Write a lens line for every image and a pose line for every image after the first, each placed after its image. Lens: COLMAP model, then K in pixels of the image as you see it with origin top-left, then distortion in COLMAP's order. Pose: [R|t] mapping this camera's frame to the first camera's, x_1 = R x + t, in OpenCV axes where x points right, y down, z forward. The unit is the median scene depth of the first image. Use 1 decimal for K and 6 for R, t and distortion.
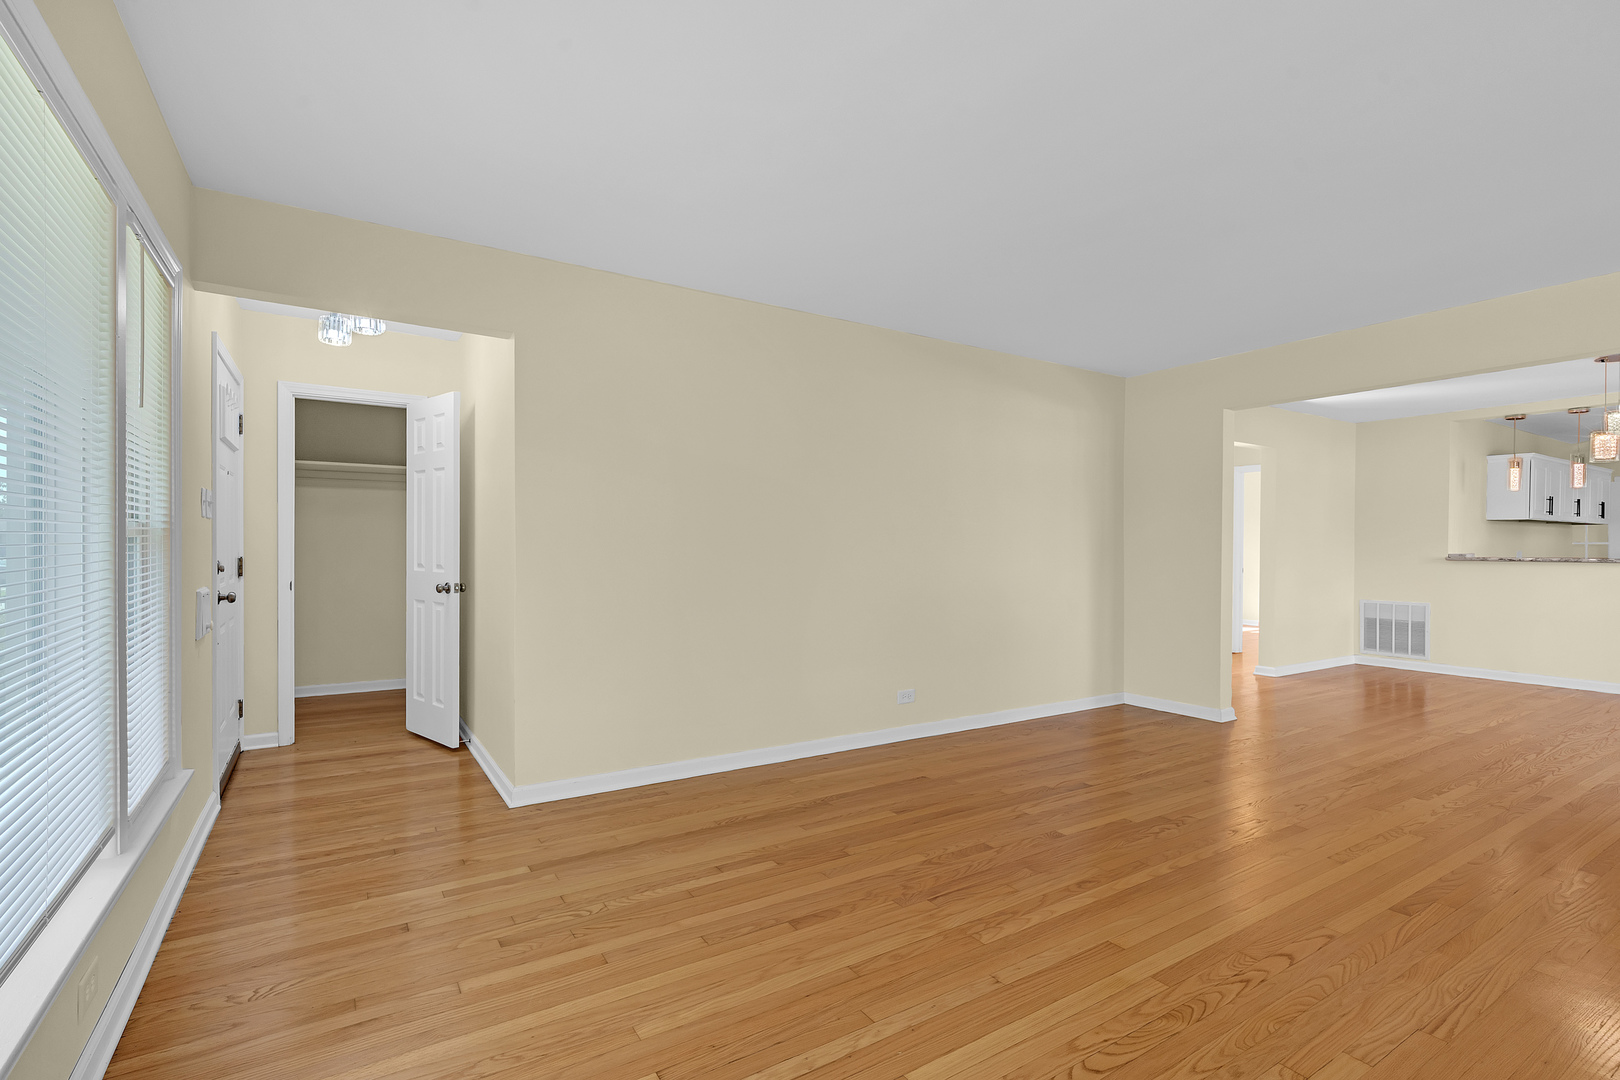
lens RADIAL K [[727.6, 0, 779.4], [0, 727.6, 540.0], [0, 0, 1]] dist [0.001570, 0.000410]
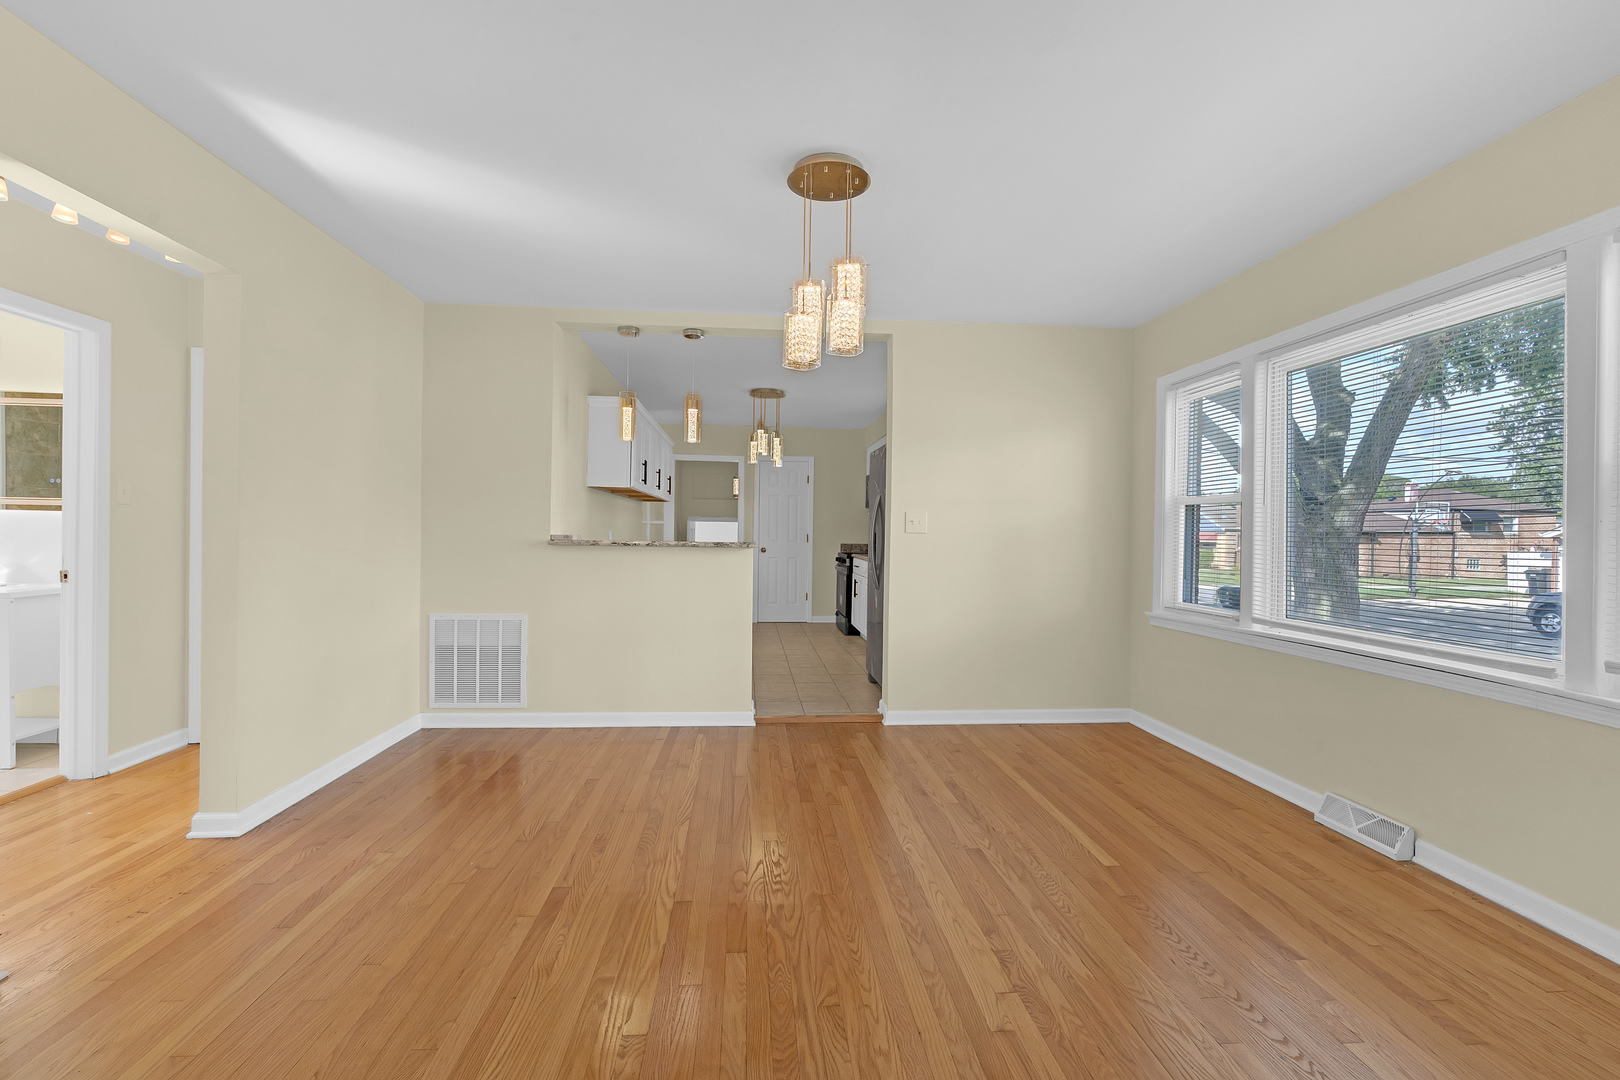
lens RADIAL K [[784.2, 0, 810.0], [0, 784.2, 540.0], [0, 0, 1]] dist [0.000908, 0.000026]
pose [[0.445858, -0.009531, 0.895053, 0.396008], [-0.011909, 0.999792, 0.016579, 0.009125], [-0.895025, -0.018051, 0.445651, 0.478807]]
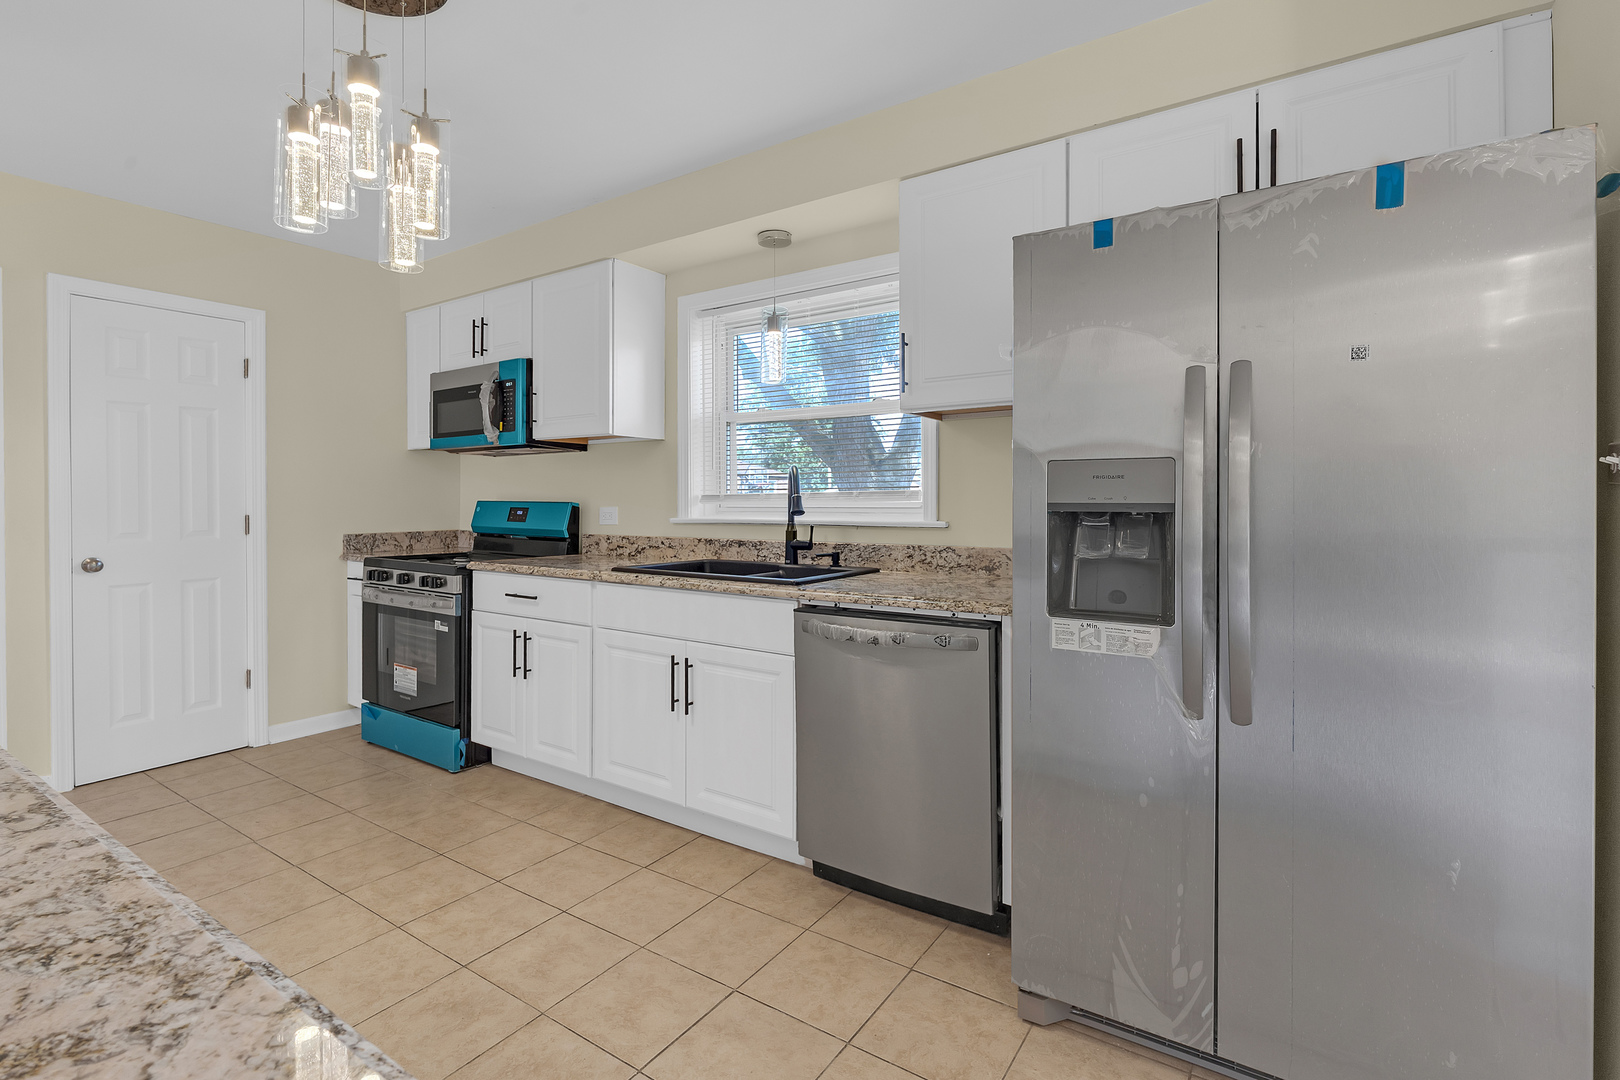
lens RADIAL K [[750.7, 0, 816.1], [0, 750.7, 503.0], [0, 0, 1]] dist [-0.002796, -0.000372]
pose [[-0.432079, -0.006875, 0.901810, 0.986834], [-0.002267, 0.999976, 0.006537, 0.010634], [-0.901833, 0.000780, -0.432084, 0.947526]]
